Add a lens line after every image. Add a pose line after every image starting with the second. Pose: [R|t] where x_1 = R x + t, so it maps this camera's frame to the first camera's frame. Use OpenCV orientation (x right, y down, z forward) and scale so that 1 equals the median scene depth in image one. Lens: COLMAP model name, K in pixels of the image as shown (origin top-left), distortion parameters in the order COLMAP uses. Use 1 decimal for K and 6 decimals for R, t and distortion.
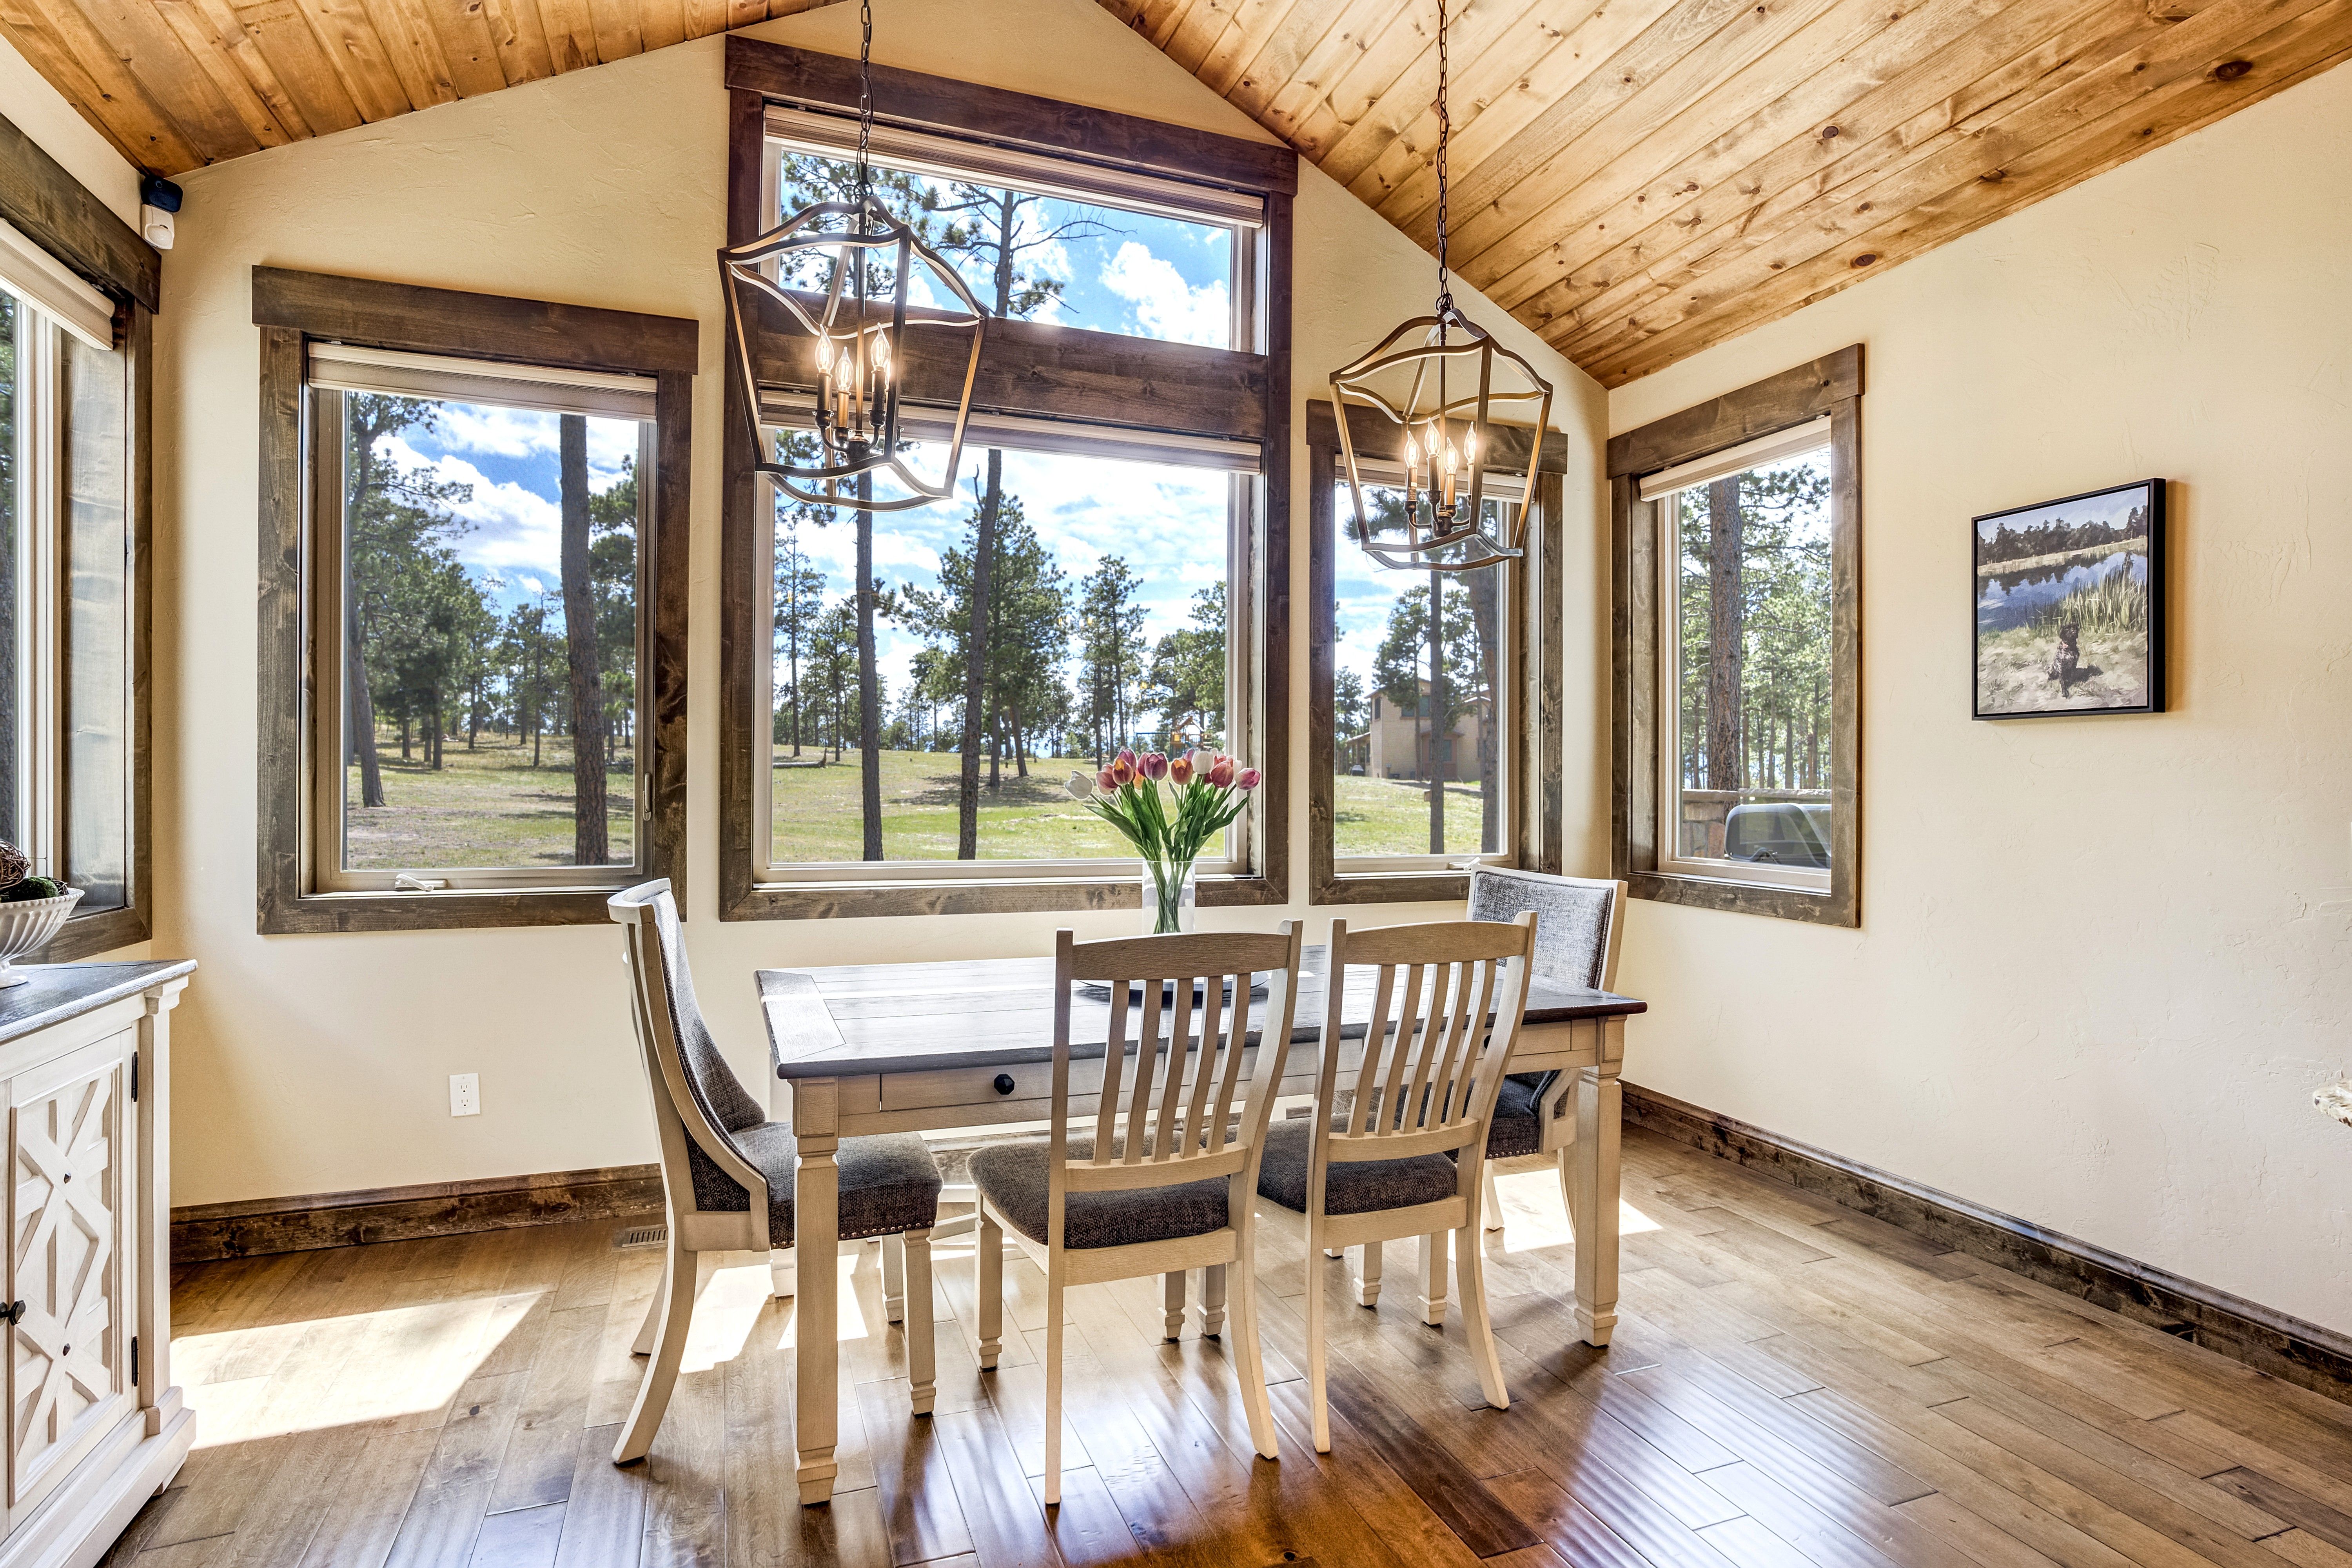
lens RADIAL K [[1134.9, 0, 1173.1], [0, 1134.9, 797.3], [0, 0, 1]] dist [-0.017928, -0.000112]
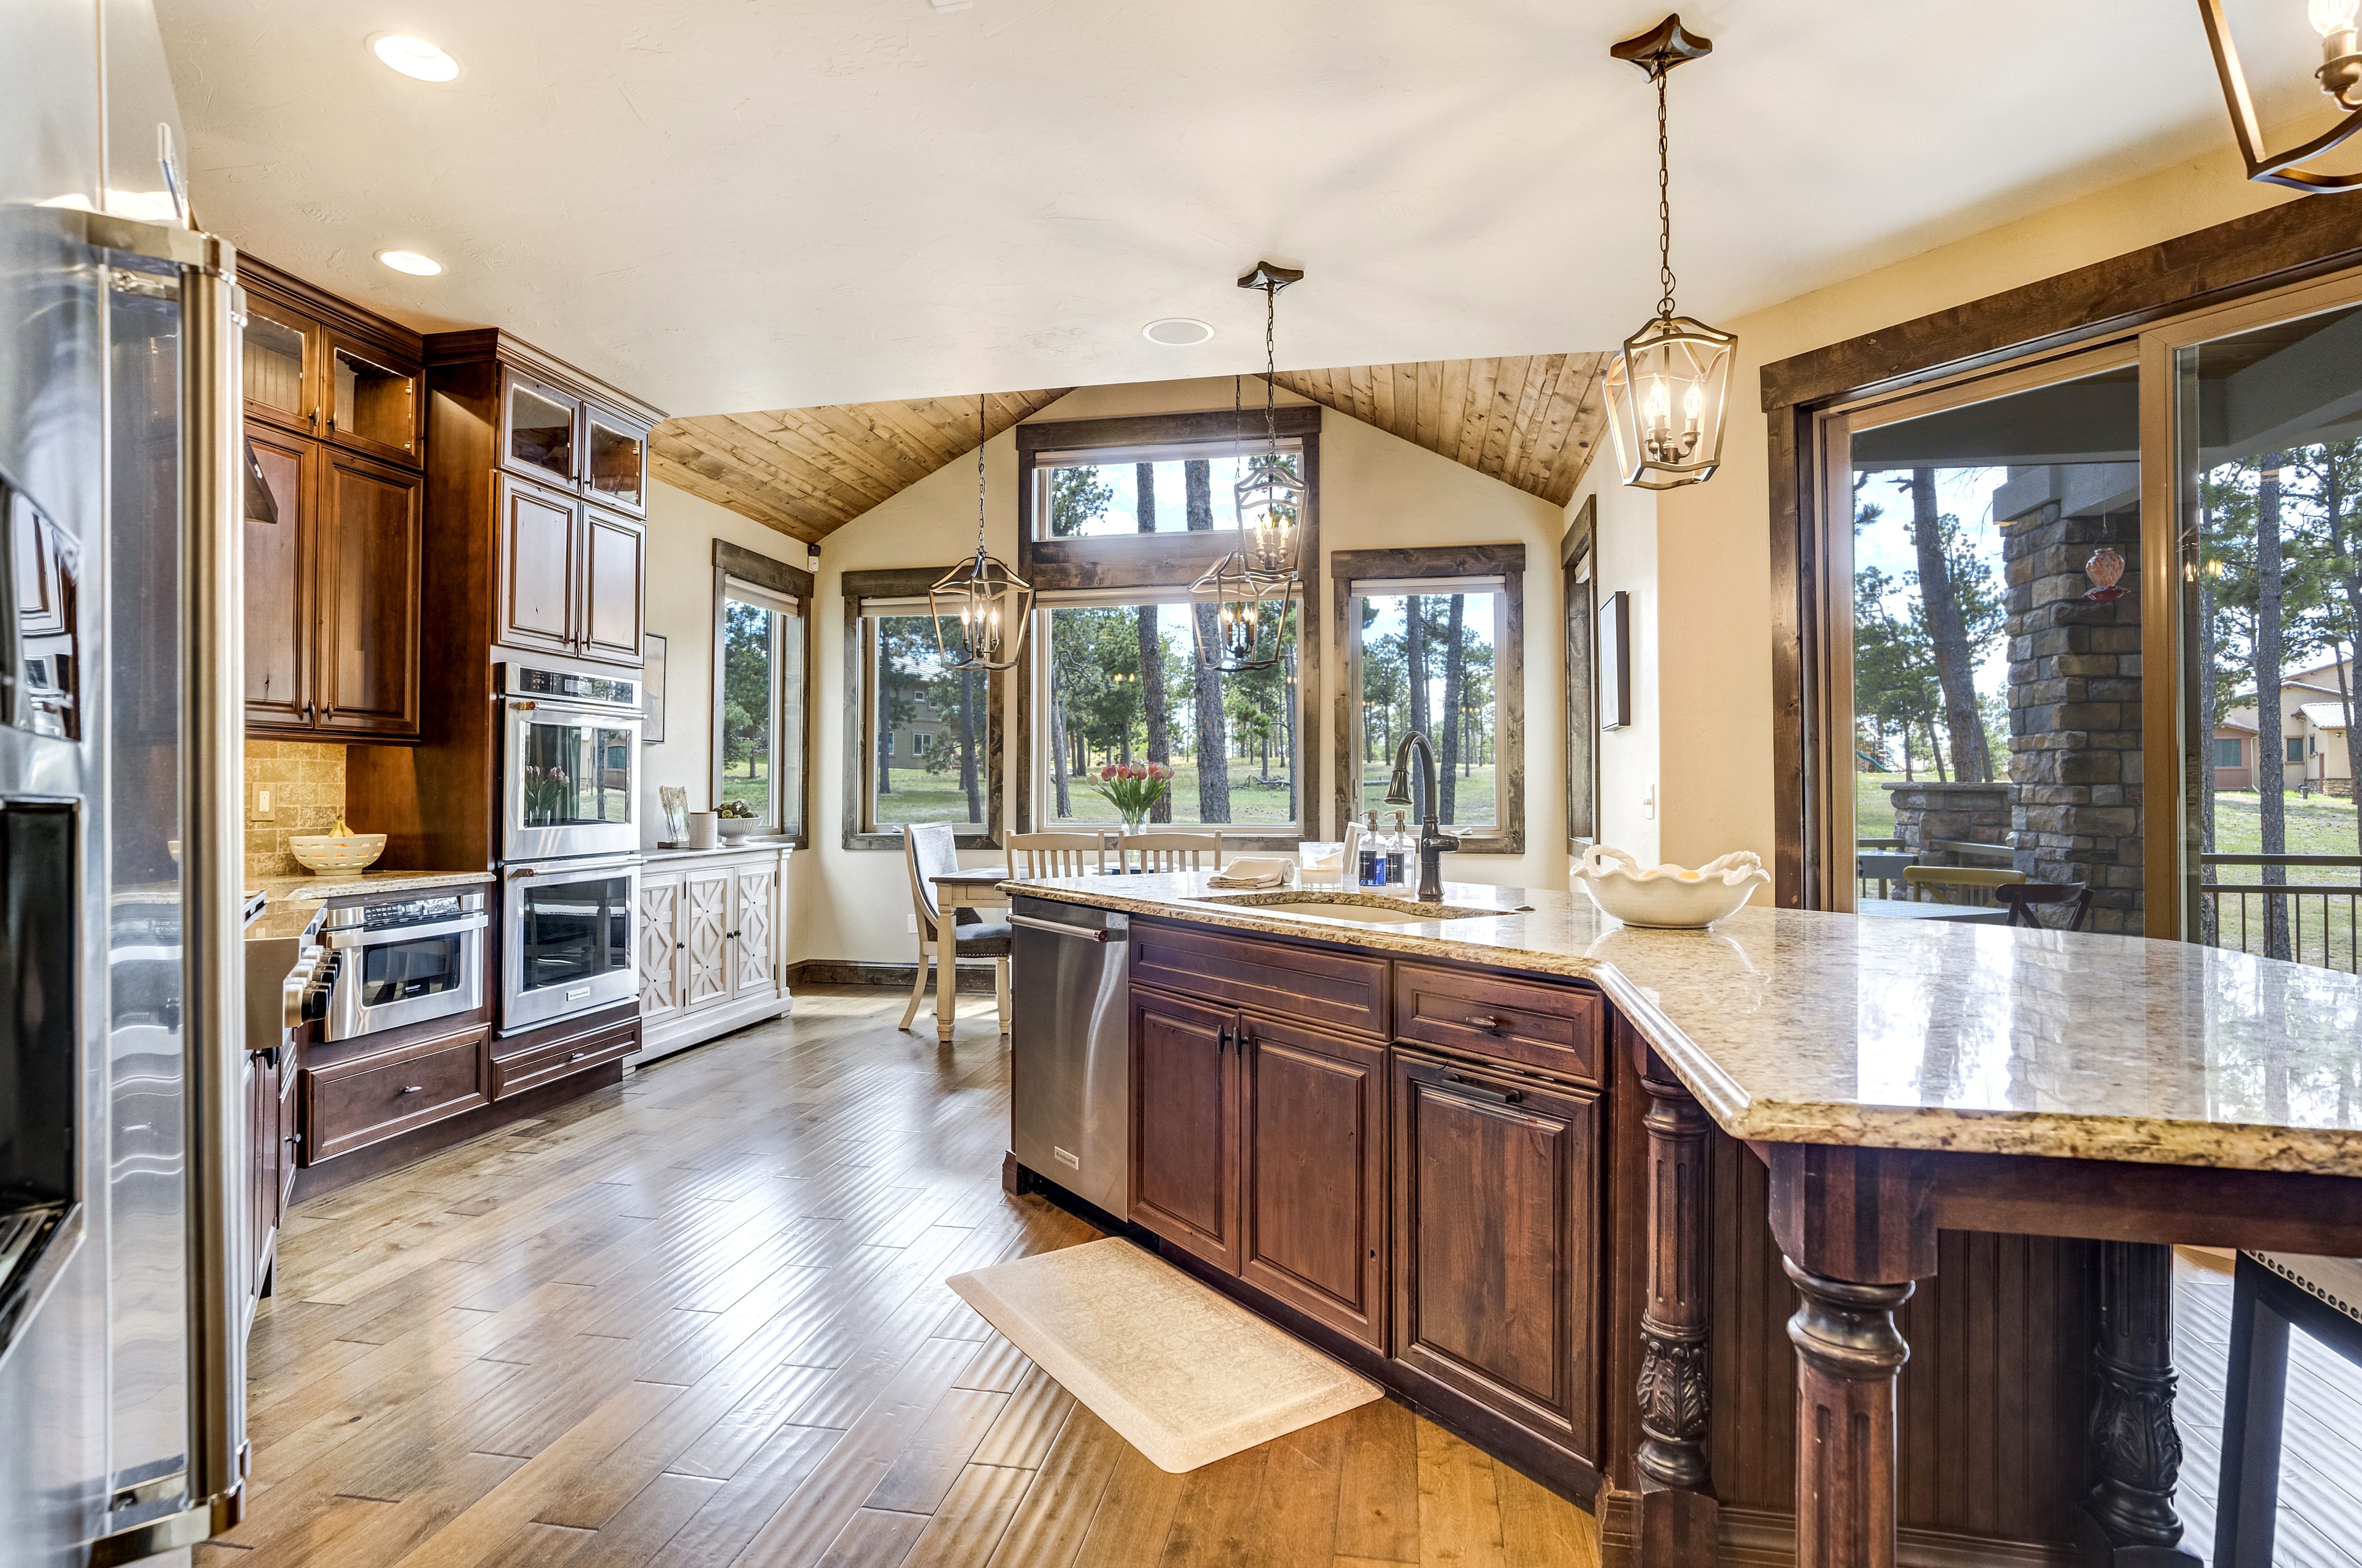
lens RADIAL K [[1146.9, 0, 1181.0], [0, 1146.9, 784.0], [0, 0, 1]] dist [-0.069339, -0.000131]
pose [[0.855841, -0.011760, -0.517105, 1.026944], [-0.001753, 0.999670, -0.025635, 0.044876], [0.517236, 0.022846, 0.855538, -0.689718]]
